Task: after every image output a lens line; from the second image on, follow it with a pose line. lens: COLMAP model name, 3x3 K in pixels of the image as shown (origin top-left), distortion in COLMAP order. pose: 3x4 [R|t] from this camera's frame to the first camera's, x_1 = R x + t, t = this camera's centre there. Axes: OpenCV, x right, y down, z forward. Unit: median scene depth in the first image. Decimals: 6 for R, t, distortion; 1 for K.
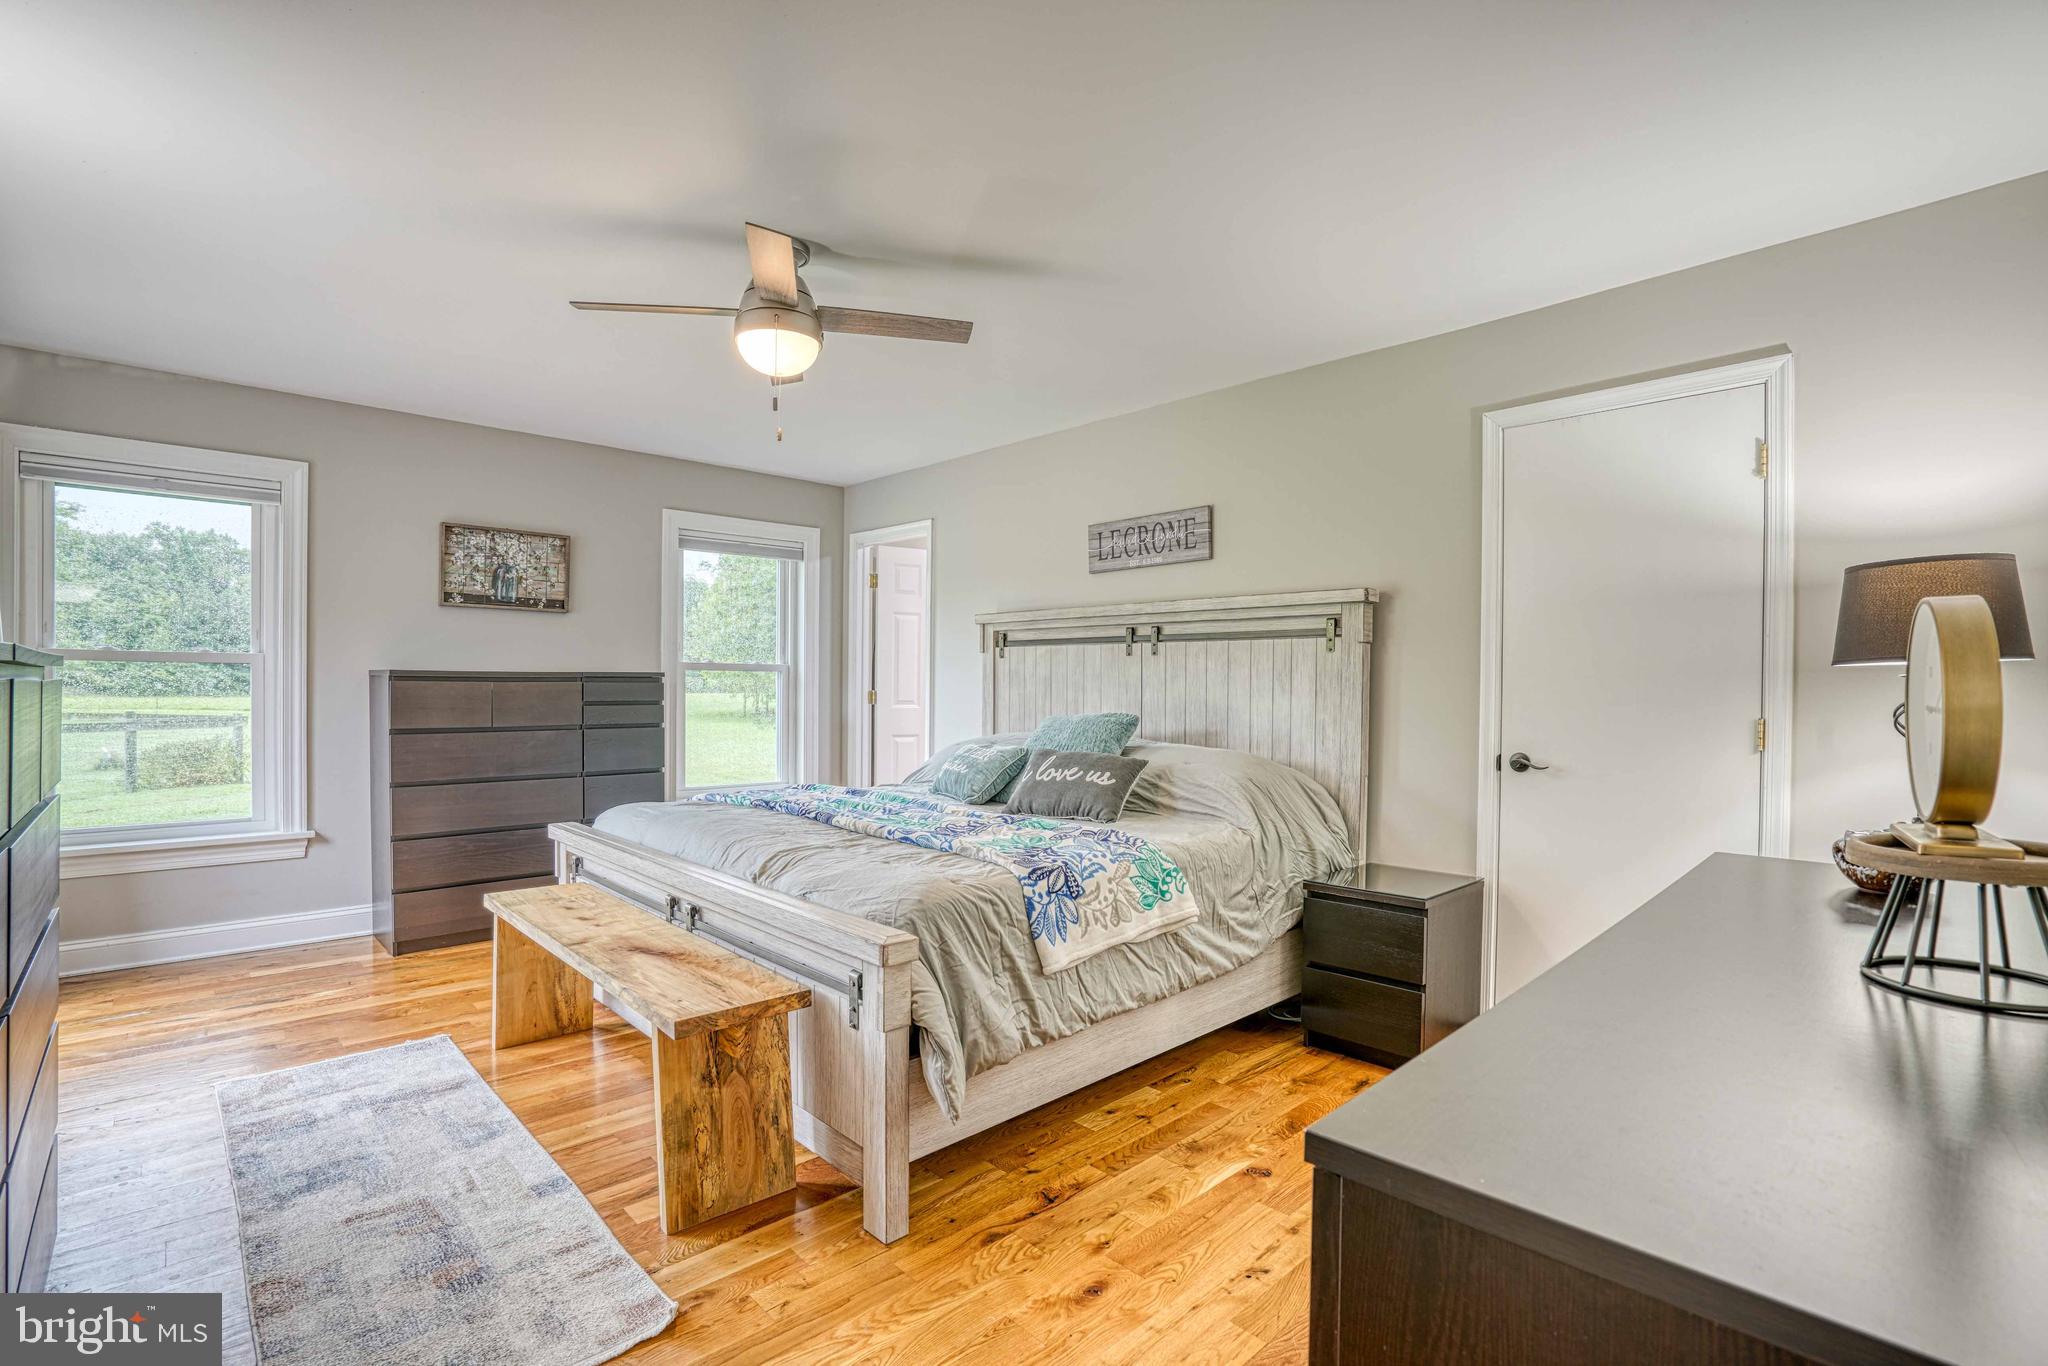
lens RADIAL K [[943.2, 0, 1003.7], [0, 943.2, 690.0], [0, 0, 1]] dist [-0.065987, 0.024270]
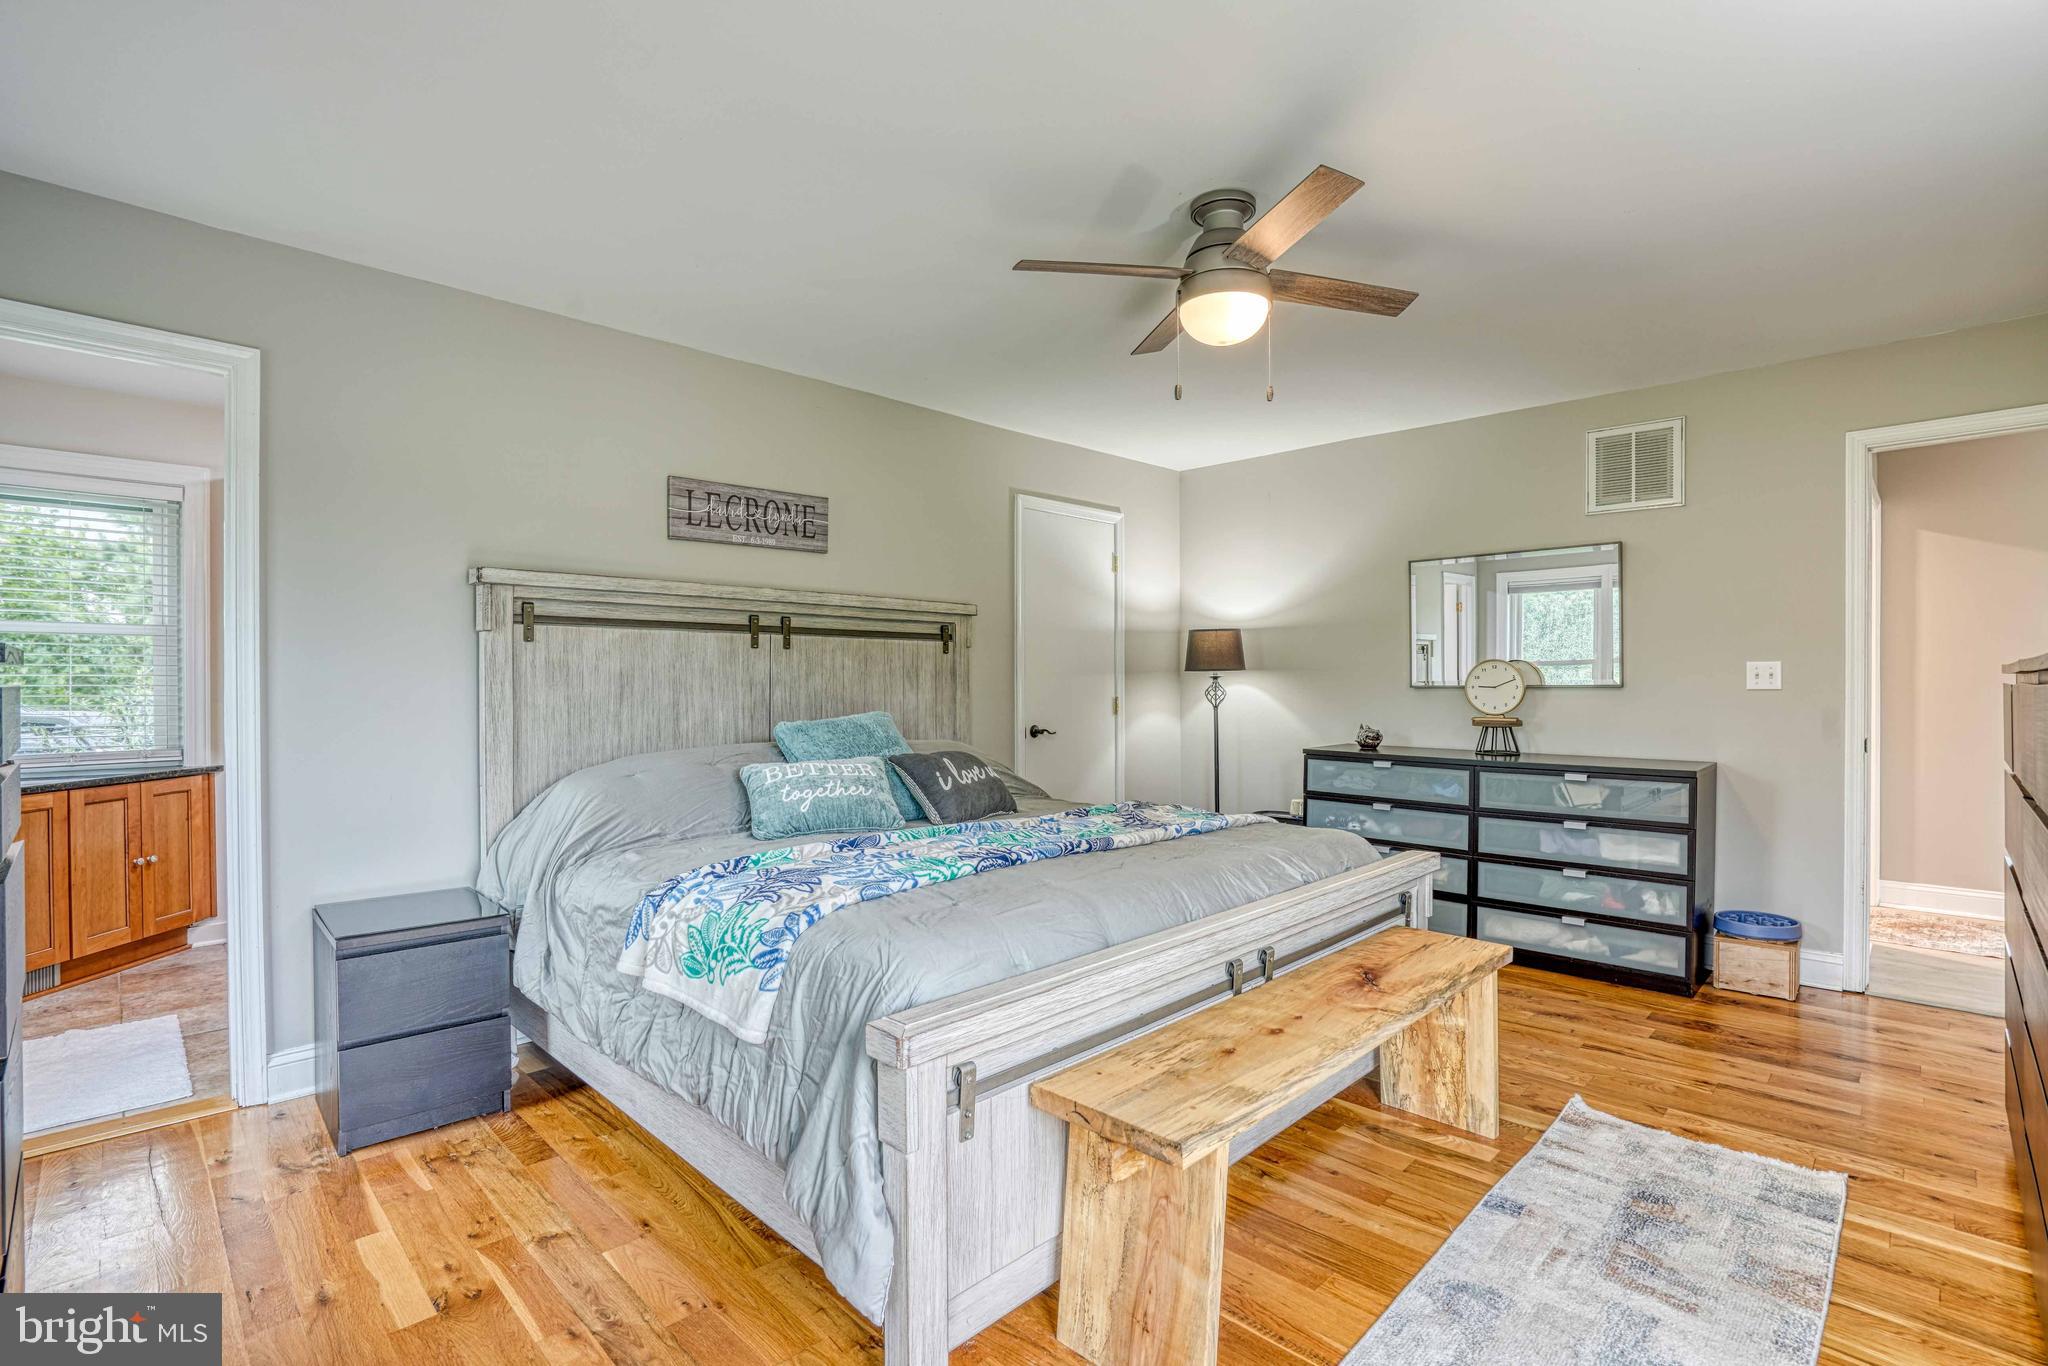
lens RADIAL K [[943.2, 0, 1003.7], [0, 943.2, 690.0], [0, 0, 1]] dist [-0.065987, 0.024270]
pose [[-0.030776, -0.020803, 0.999310, -0.757800], [0.004071, 0.999772, 0.020938, -0.014541], [-0.999518, 0.004712, -0.030685, 0.822071]]
